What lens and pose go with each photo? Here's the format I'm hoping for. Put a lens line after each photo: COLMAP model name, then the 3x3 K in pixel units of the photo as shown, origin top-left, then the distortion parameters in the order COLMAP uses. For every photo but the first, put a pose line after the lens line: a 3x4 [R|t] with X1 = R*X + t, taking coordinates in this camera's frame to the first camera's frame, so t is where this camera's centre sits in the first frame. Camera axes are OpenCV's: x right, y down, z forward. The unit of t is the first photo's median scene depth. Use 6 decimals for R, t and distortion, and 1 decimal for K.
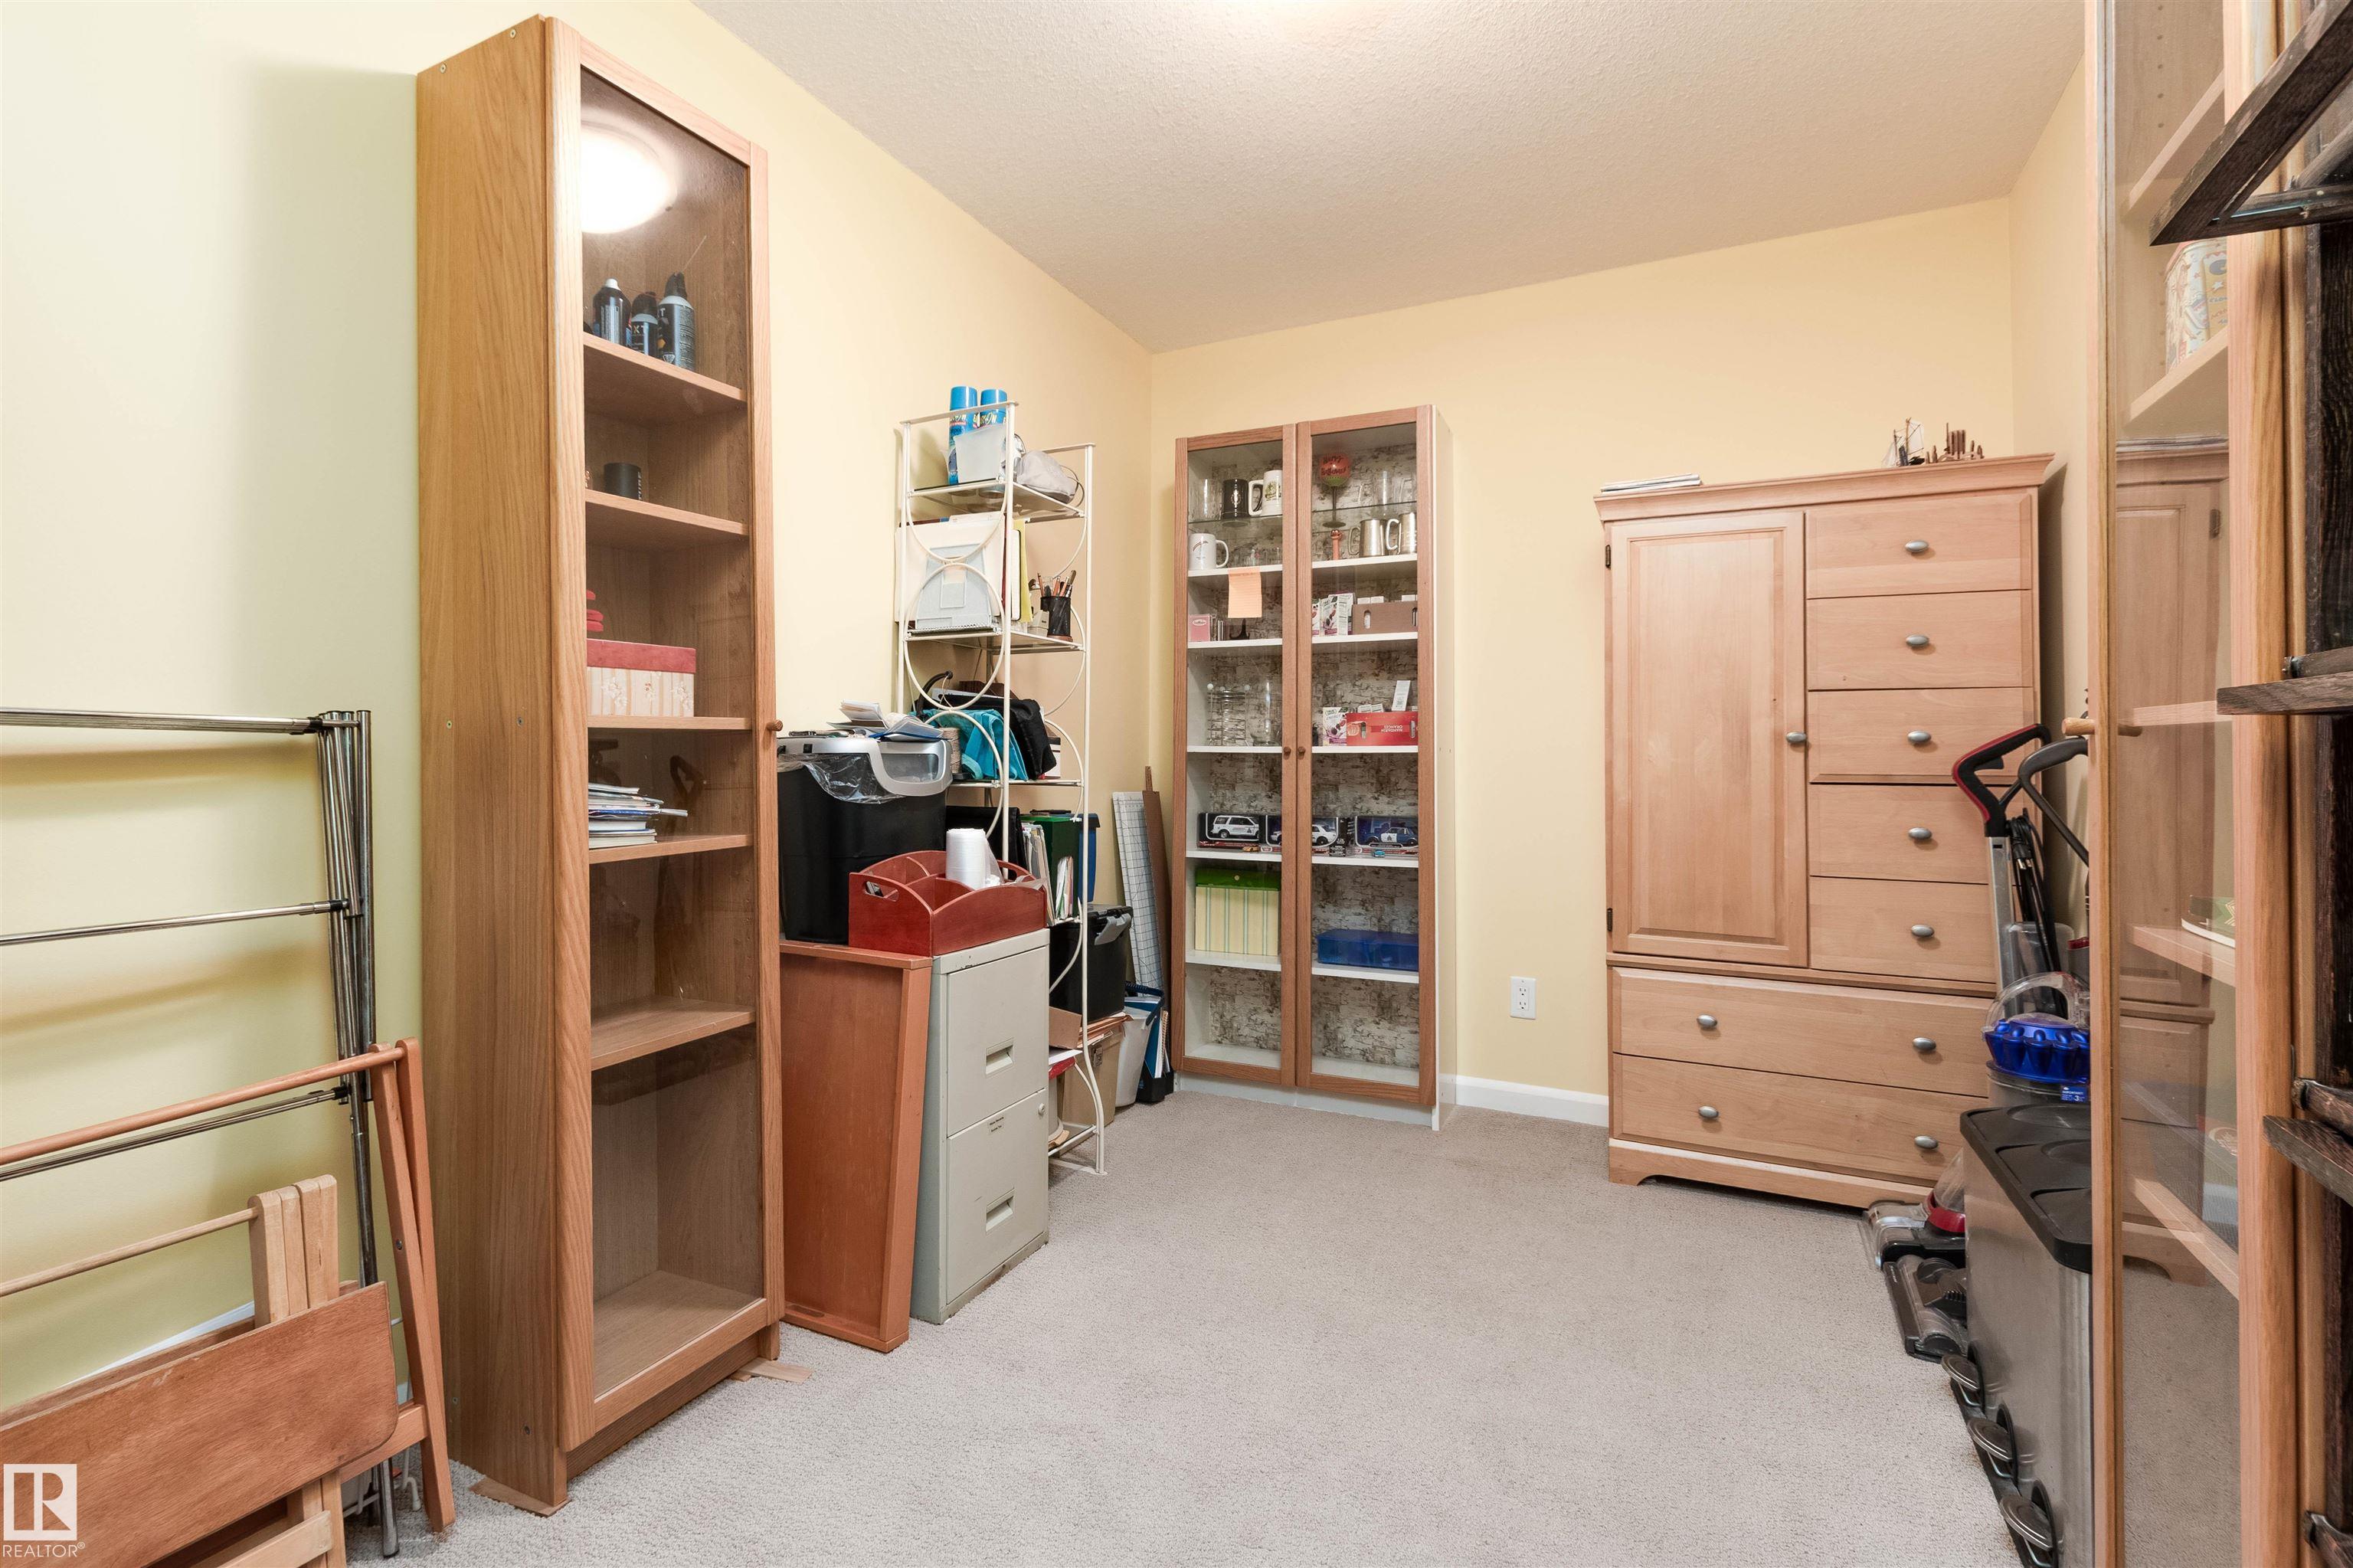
lens RADIAL K [[1046.2, 0, 1174.5], [0, 1046.2, 772.4], [0, 0, 1]] dist [0.008899, -0.003951]
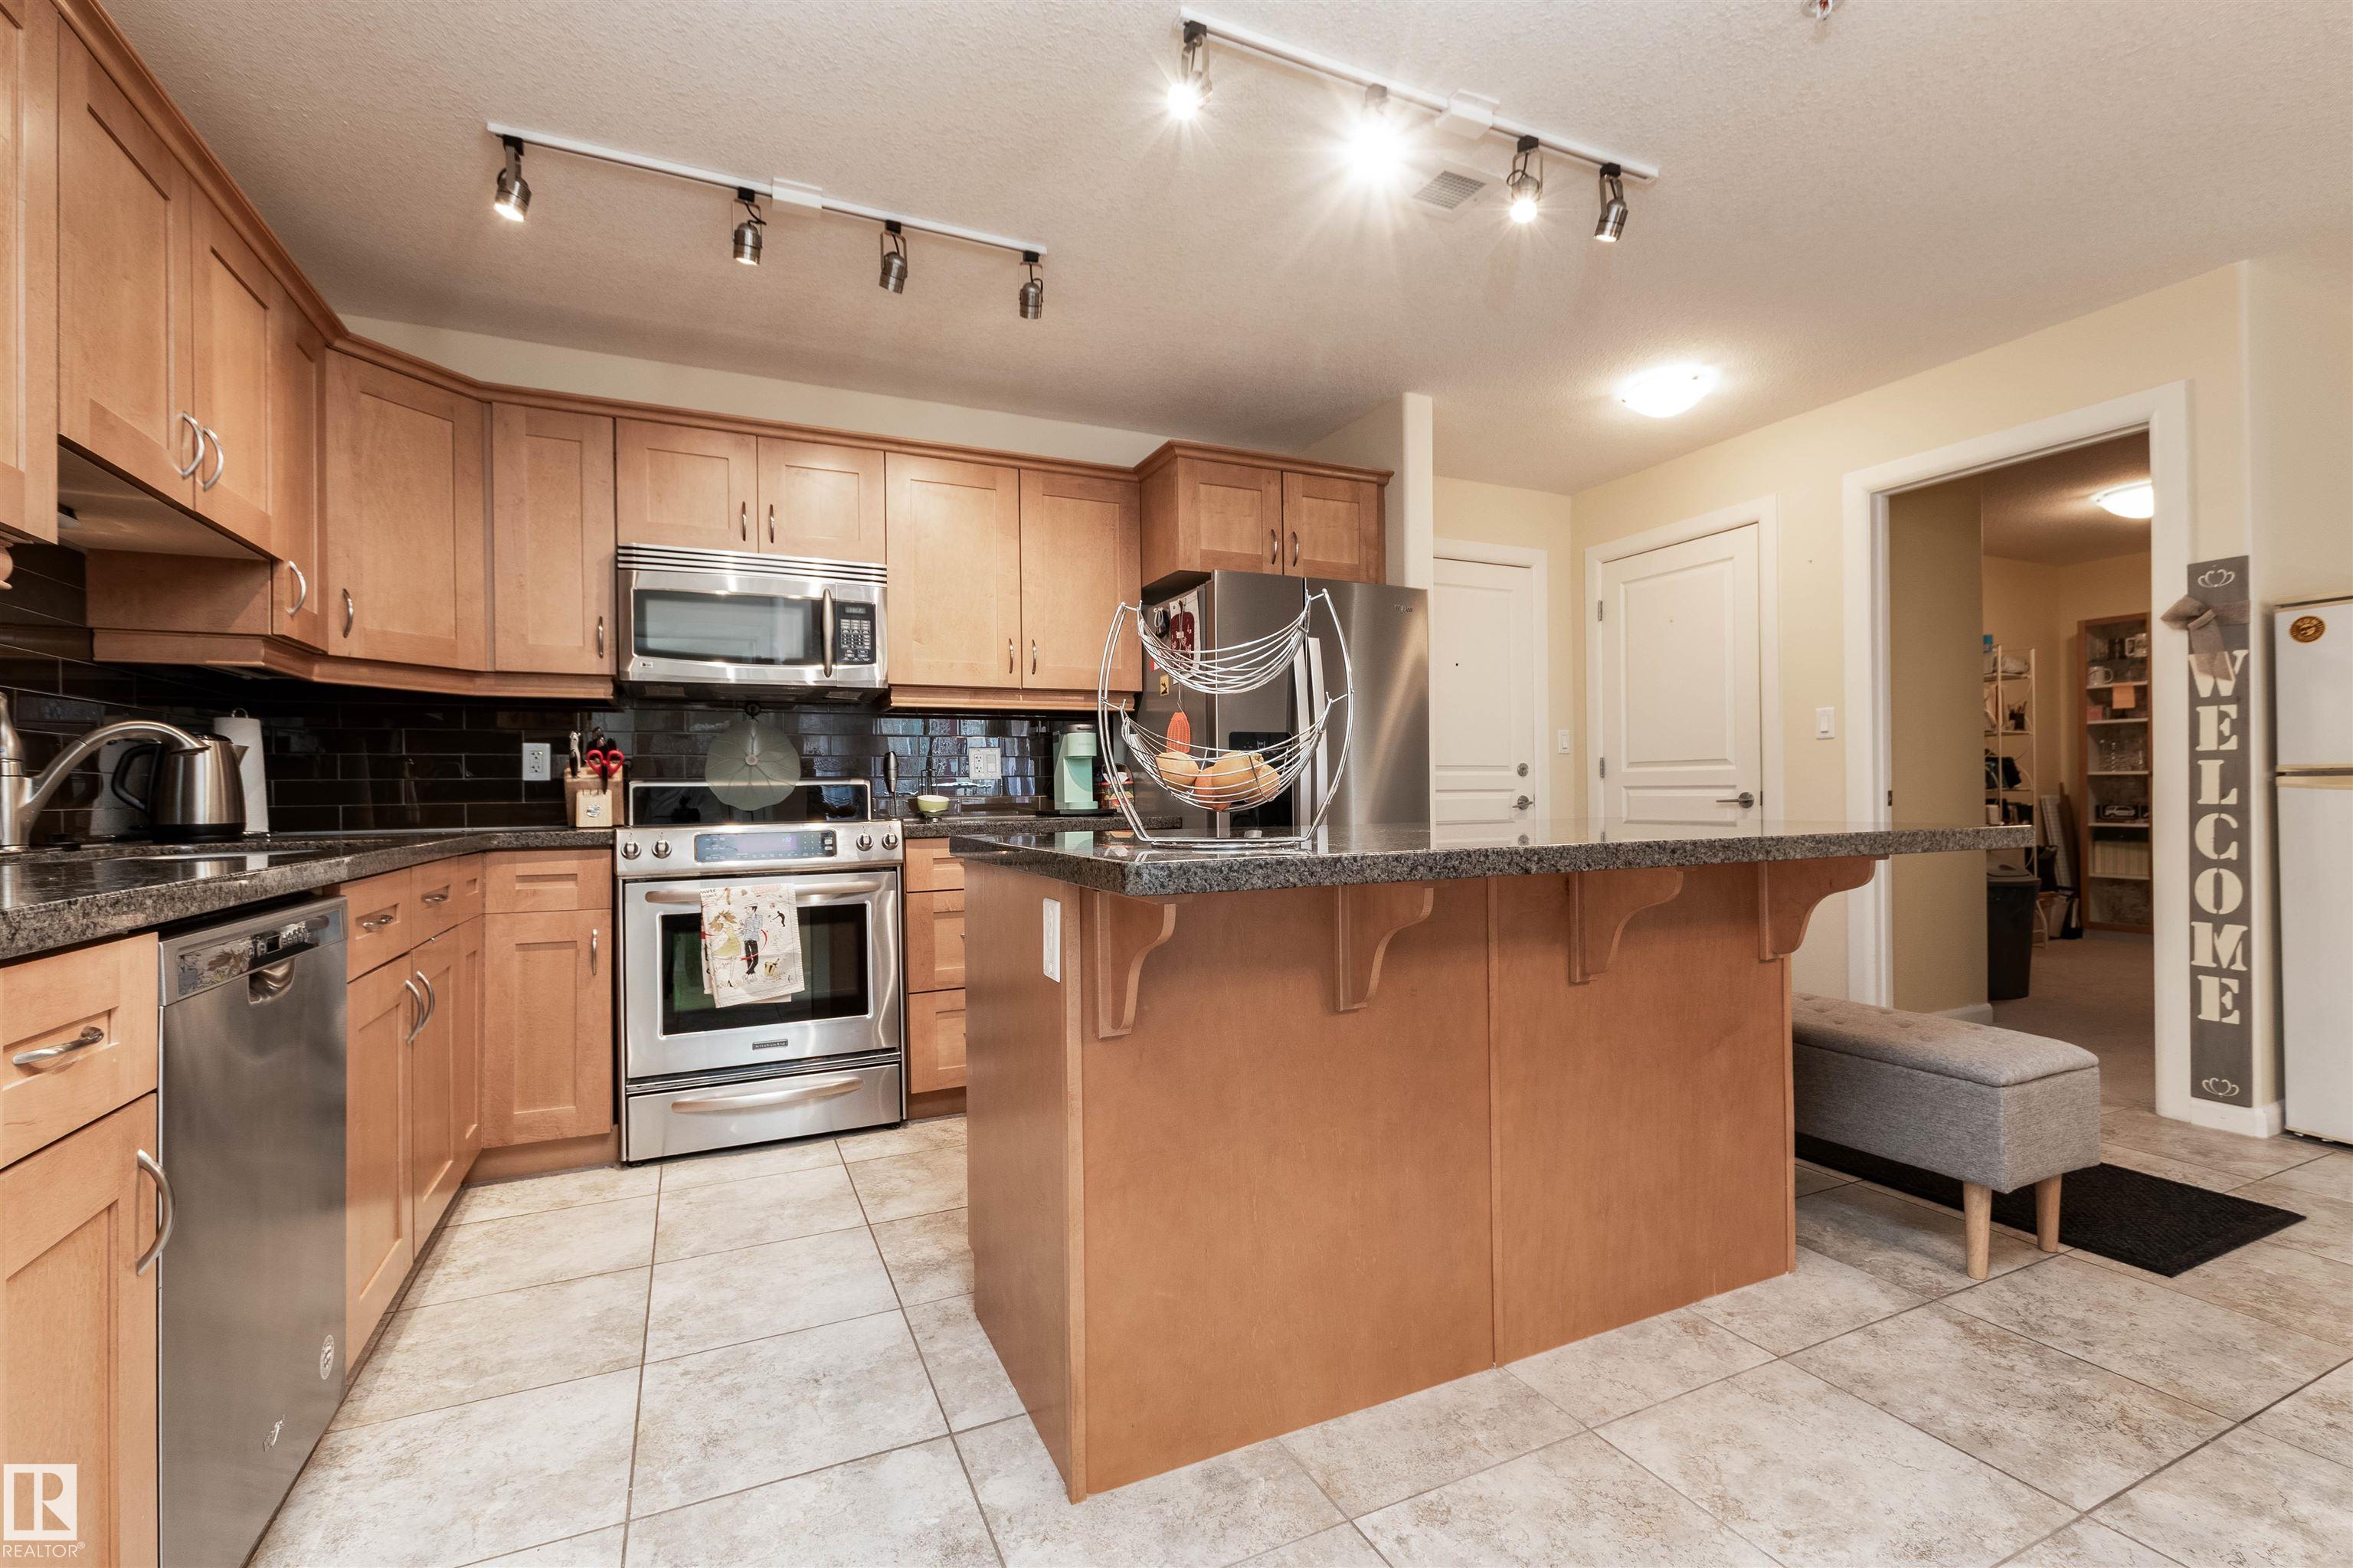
lens RADIAL K [[1046.2, 0, 1203.0], [0, 1046.2, 804.9], [0, 0, 1]] dist [0.008899, -0.003951]
pose [[0.776843, -0.013834, -0.629542, -0.039707], [0.018123, 0.999836, 0.000392, 0.008063], [0.629434, -0.011714, 0.776966, -1.706621]]
